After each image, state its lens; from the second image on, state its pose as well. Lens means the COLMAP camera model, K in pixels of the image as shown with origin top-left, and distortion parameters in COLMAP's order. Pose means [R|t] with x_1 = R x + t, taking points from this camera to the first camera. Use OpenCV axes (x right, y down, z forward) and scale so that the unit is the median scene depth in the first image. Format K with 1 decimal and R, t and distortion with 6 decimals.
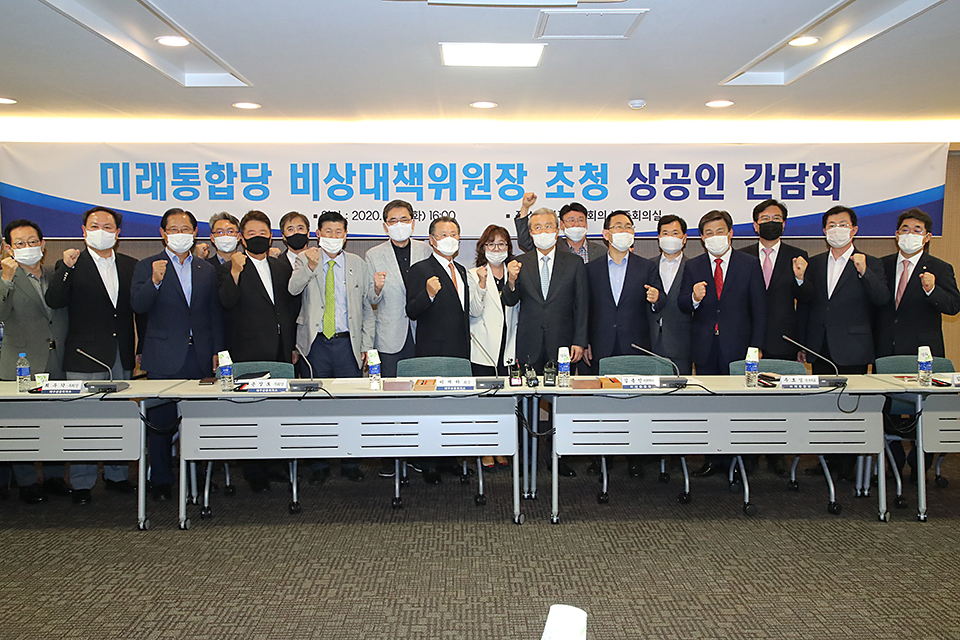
lens RADIAL K [[881.3, 0, 486.7], [0, 881.3, 327.6], [0, 0, 1]] dist [-0.007515, 0.070810]
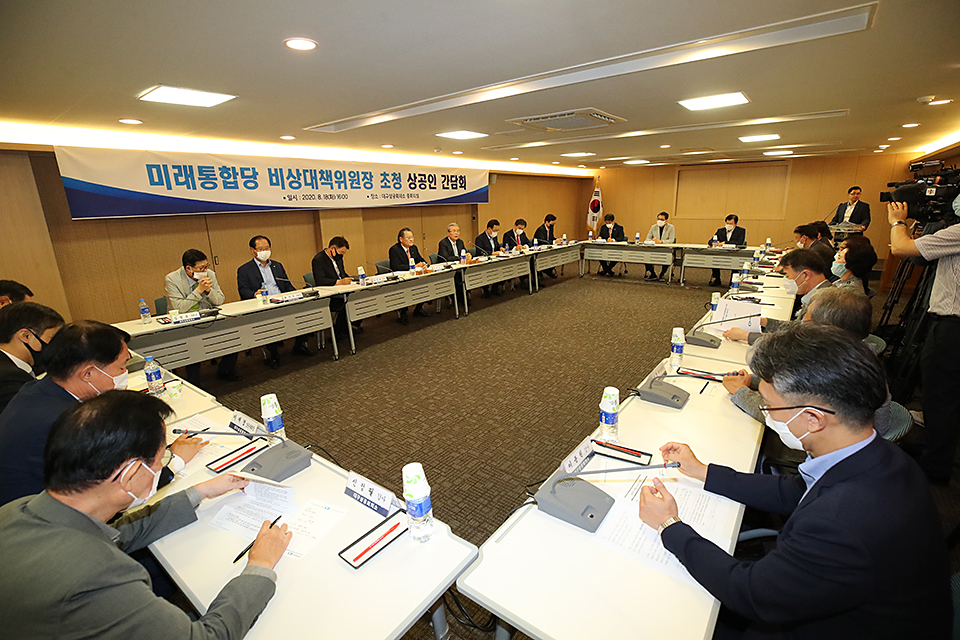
lens RADIAL K [[443.5, 0, 484.7], [0, 443.5, 327.0], [0, 0, 1]] dist [-0.046676, 0.013457]
pose [[0.625650, -0.225581, 0.746776, -0.681037], [0.087581, 0.971538, 0.220100, -0.029082], [-0.775172, -0.072302, 0.627599, 0.077701]]
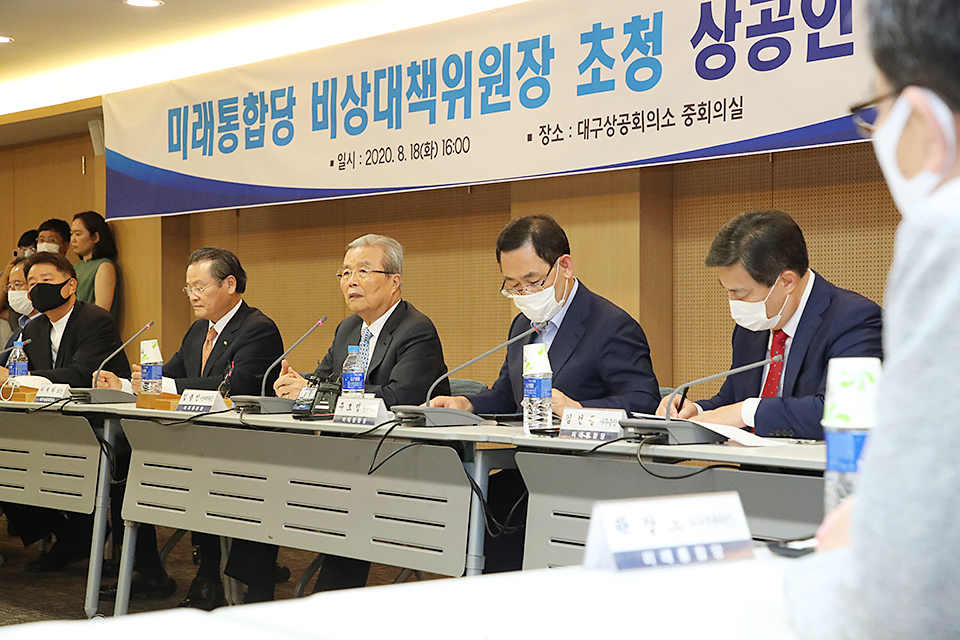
lens RADIAL K [[1794.1, 0, 480.0], [0, 1794.1, 320.0], [0, 0, 1]] dist [0.341834, -0.046872]
pose [[0.593760, -0.002049, -0.804640, 0.889605], [-0.066804, 0.996419, -0.051833, 0.042182], [0.801865, 0.084530, 0.591496, 0.343807]]
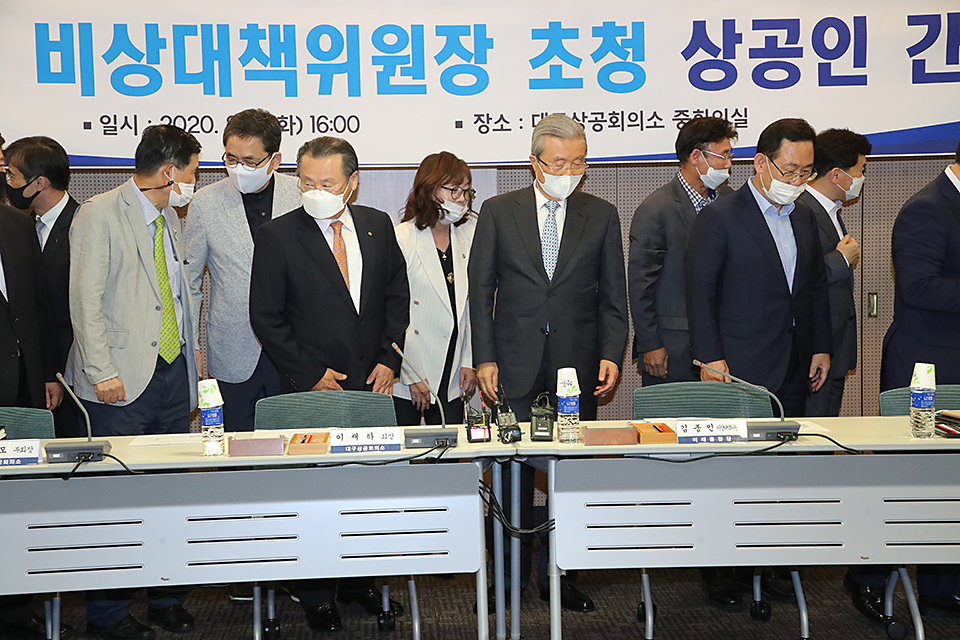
lens RADIAL K [[1682.8, 0, 481.9], [0, 1682.8, 317.0], [0, 0, 1]] dist [0.323761, -0.073254]
pose [[0.999214, -0.016734, 0.035925, -0.000630], [0.017127, 0.999797, -0.010643, 0.000843], [-0.035740, 0.011250, 0.999298, -0.020134]]
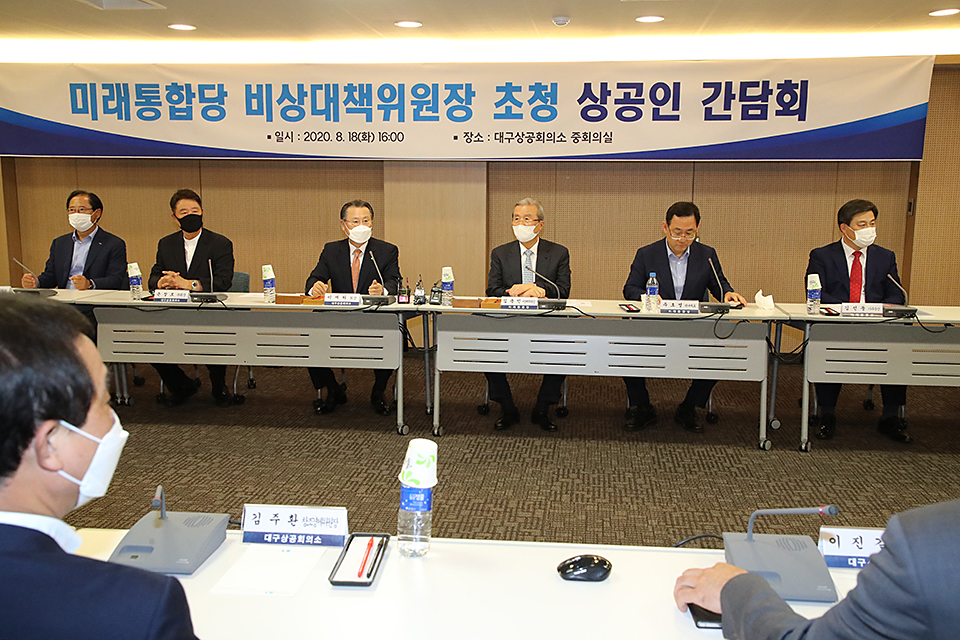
lens RADIAL K [[936.9, 0, 479.5], [0, 936.9, 341.6], [0, 0, 1]] dist [0.017574, 0.085614]
pose [[0.989175, 0.033686, -0.142825, 0.211269], [-0.021221, 0.995902, 0.087918, 0.009063], [0.145201, -0.083935, 0.985835, -0.059467]]
